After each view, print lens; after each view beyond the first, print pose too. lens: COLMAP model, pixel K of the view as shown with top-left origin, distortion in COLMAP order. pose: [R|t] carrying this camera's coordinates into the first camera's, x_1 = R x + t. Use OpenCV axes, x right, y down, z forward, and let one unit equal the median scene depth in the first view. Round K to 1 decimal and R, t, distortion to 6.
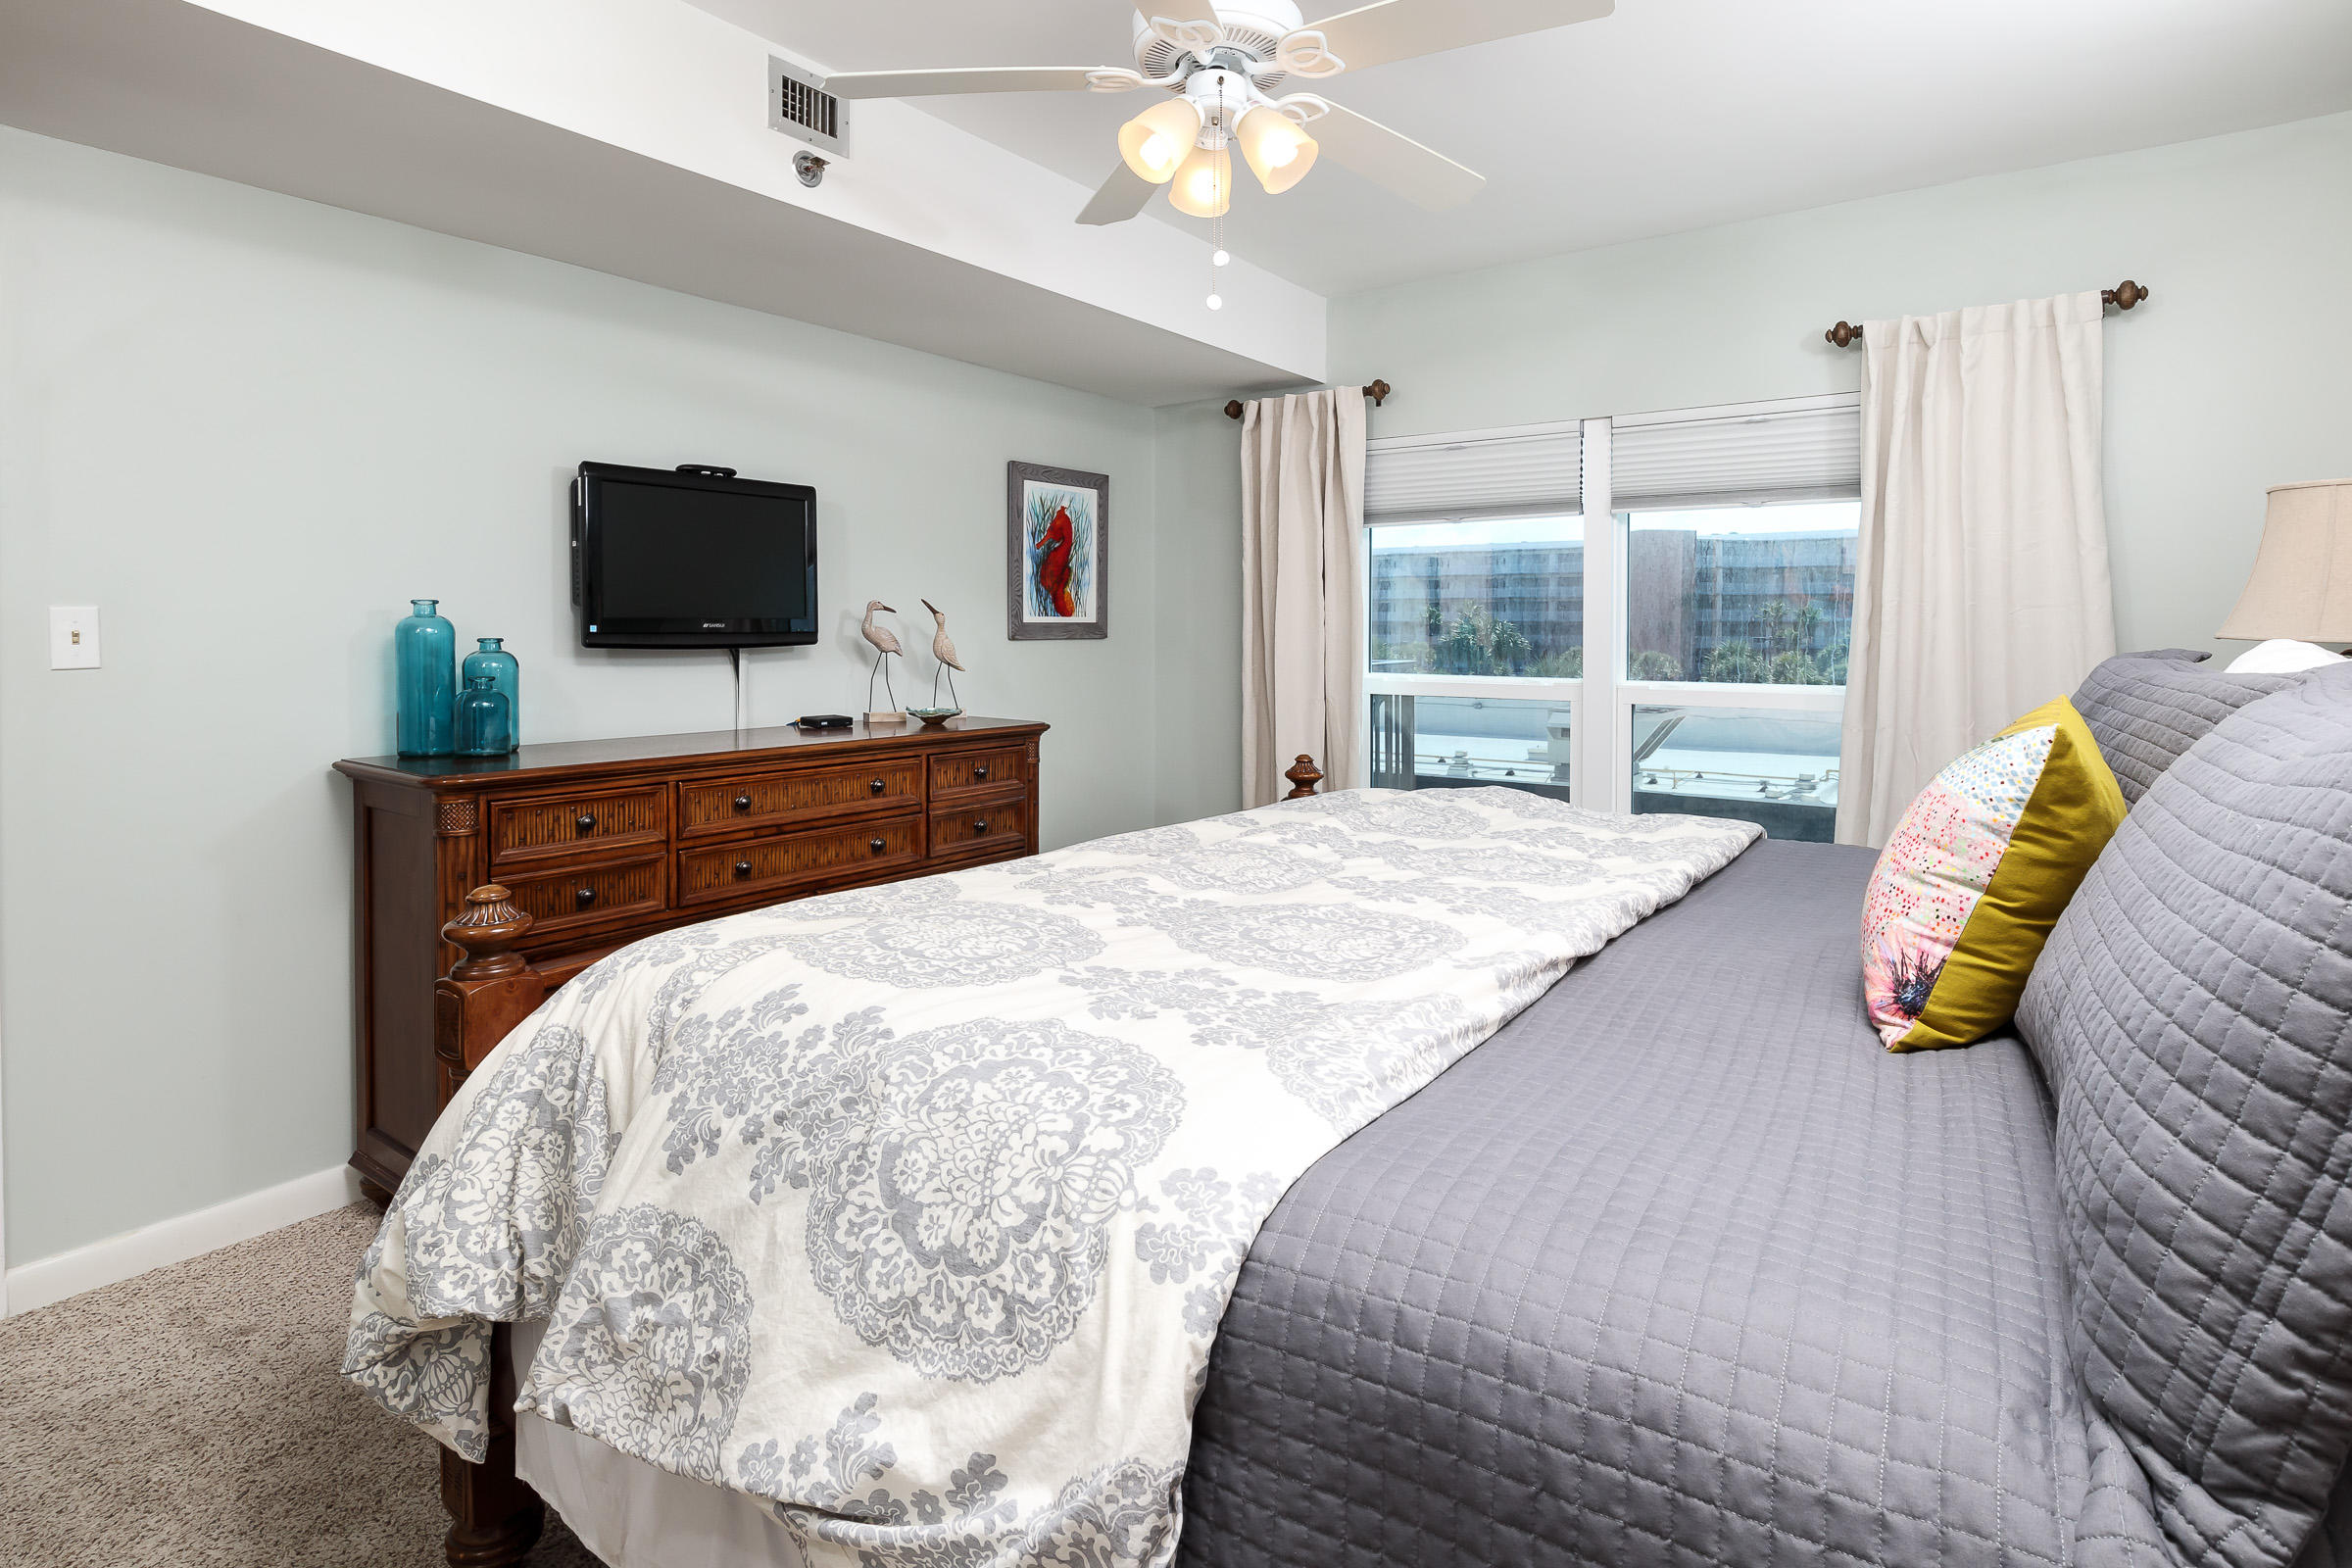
lens RADIAL K [[1230.1, 0, 1178.7], [0, 1230.1, 702.1], [0, 0, 1]] dist [-0.005634, -0.001122]
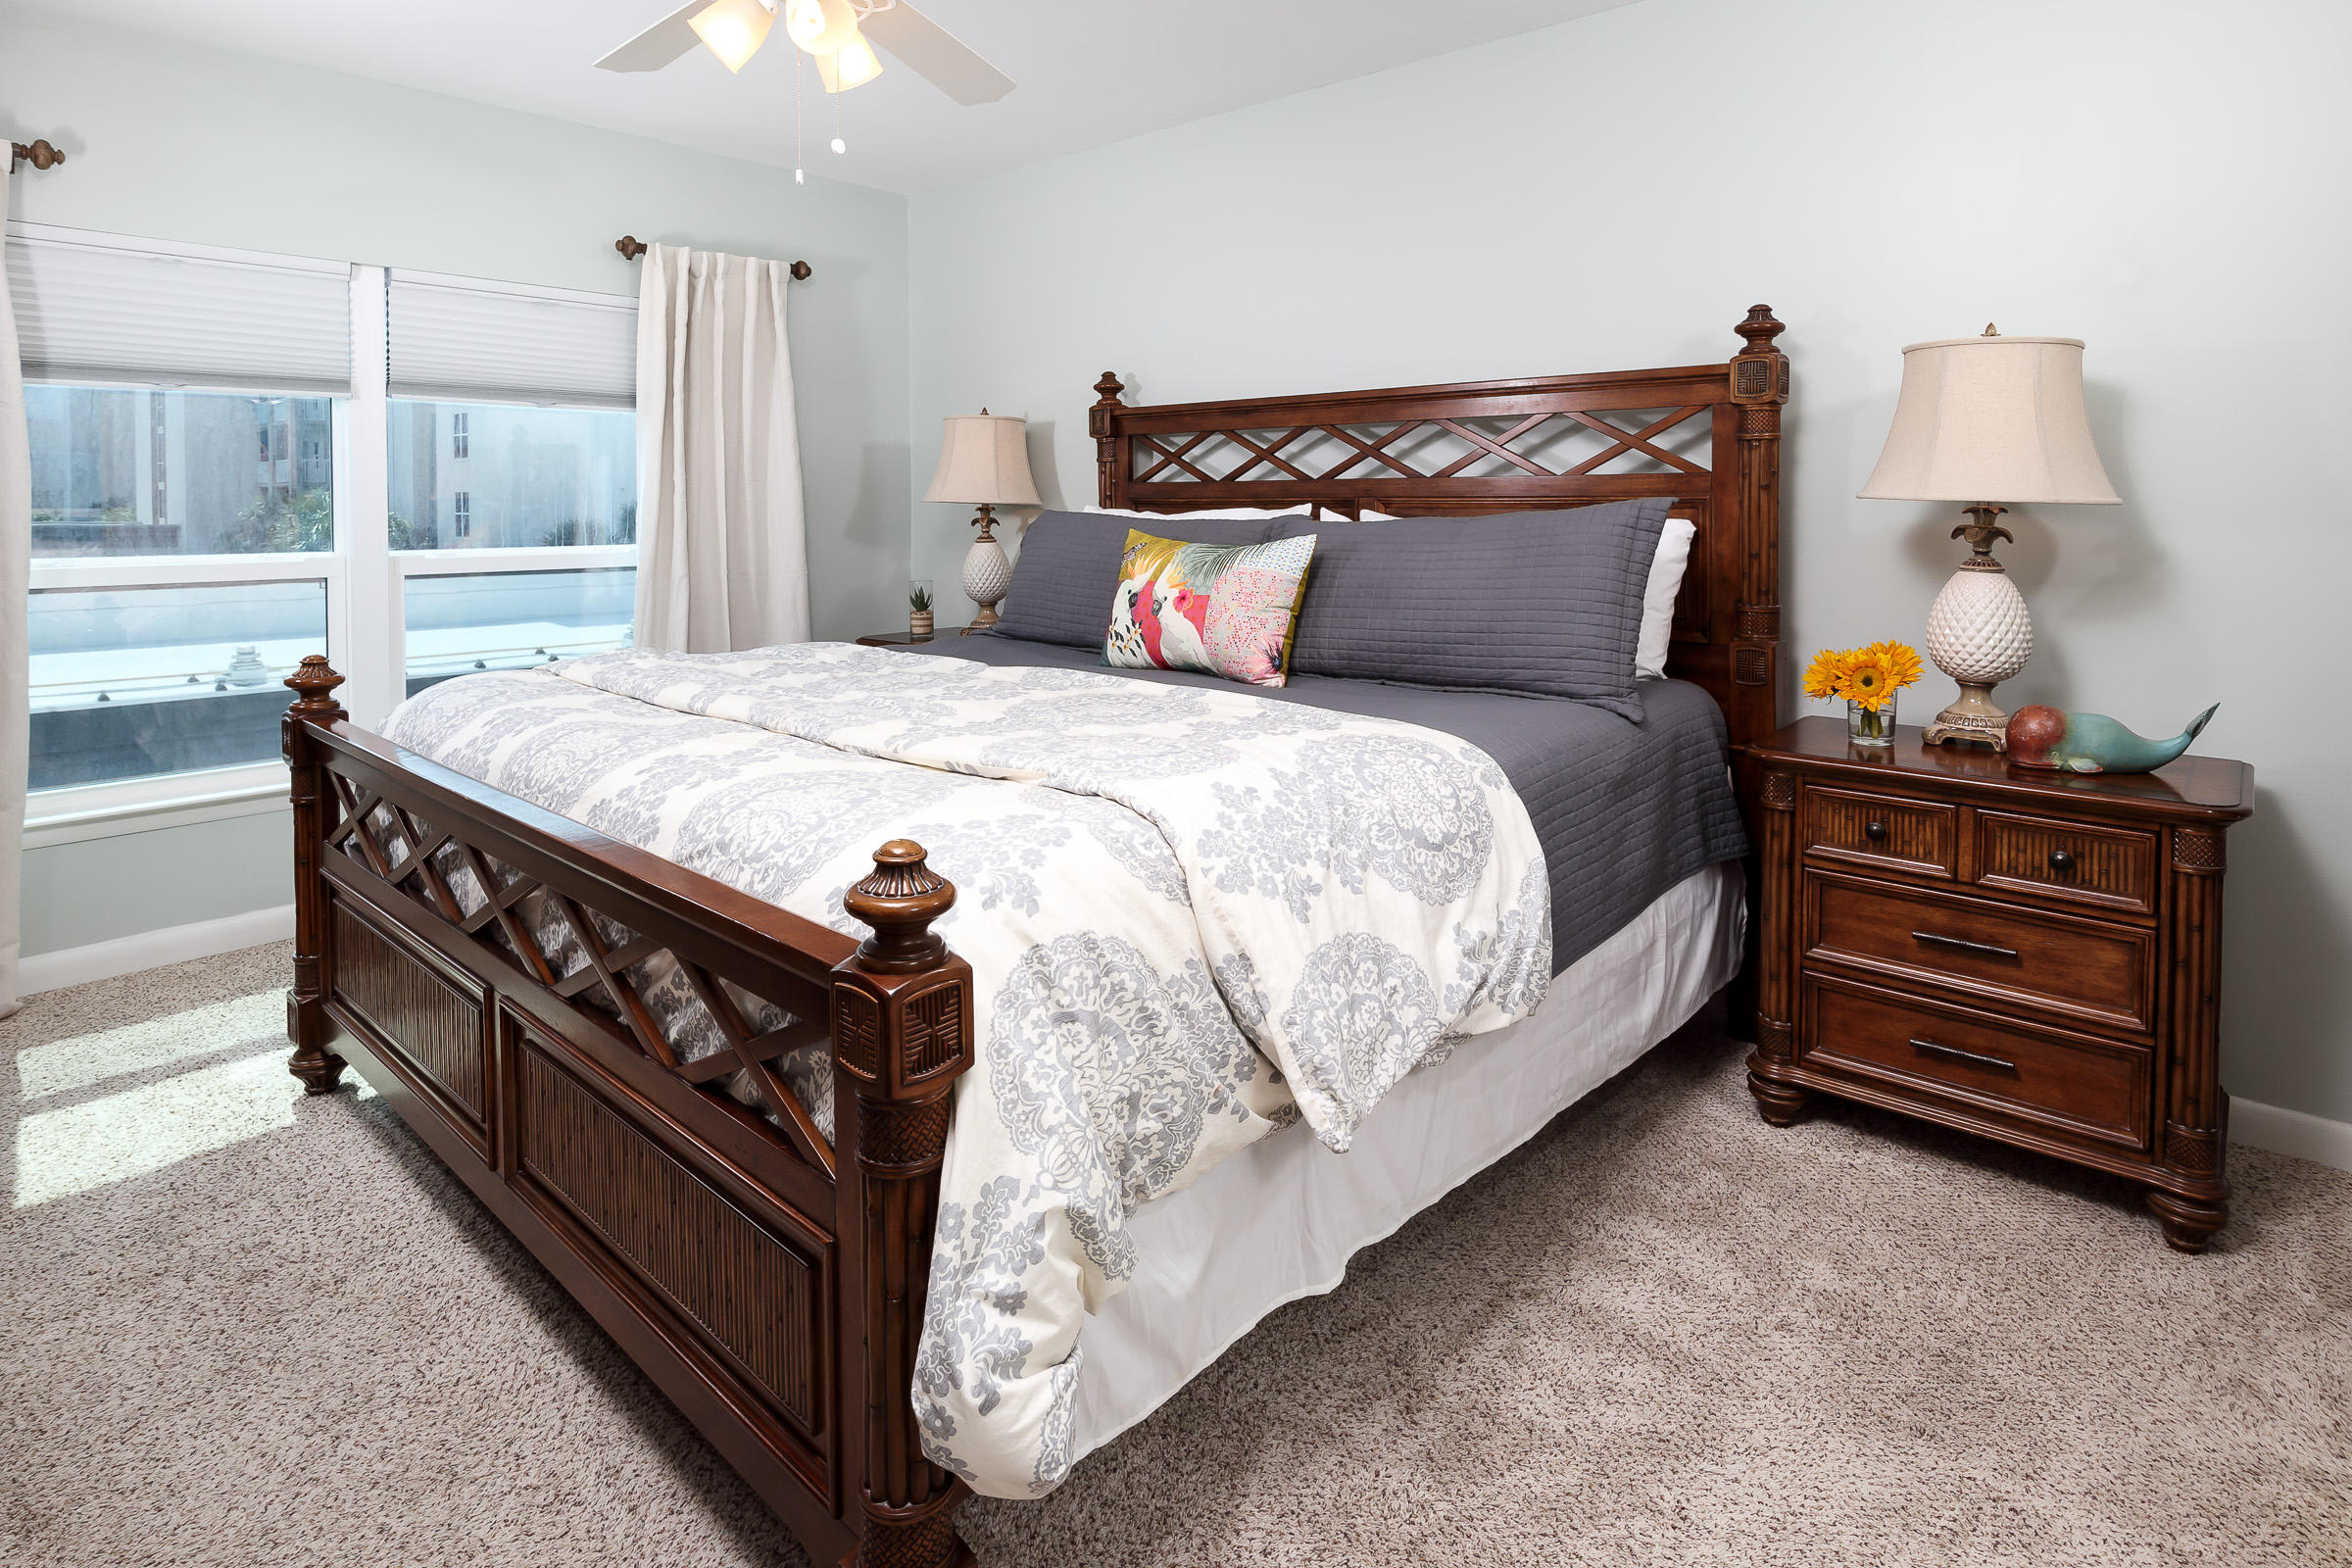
lens RADIAL K [[1182.6, 0, 1176.0], [0, 1182.6, 784.0], [0, 0, 1]] dist [0.000994, 0.000290]
pose [[0.086528, -0.220758, 0.971483, -0.932215], [0.069417, 0.974106, 0.215172, -0.012300], [-0.993828, 0.048819, 0.099612, 0.602775]]
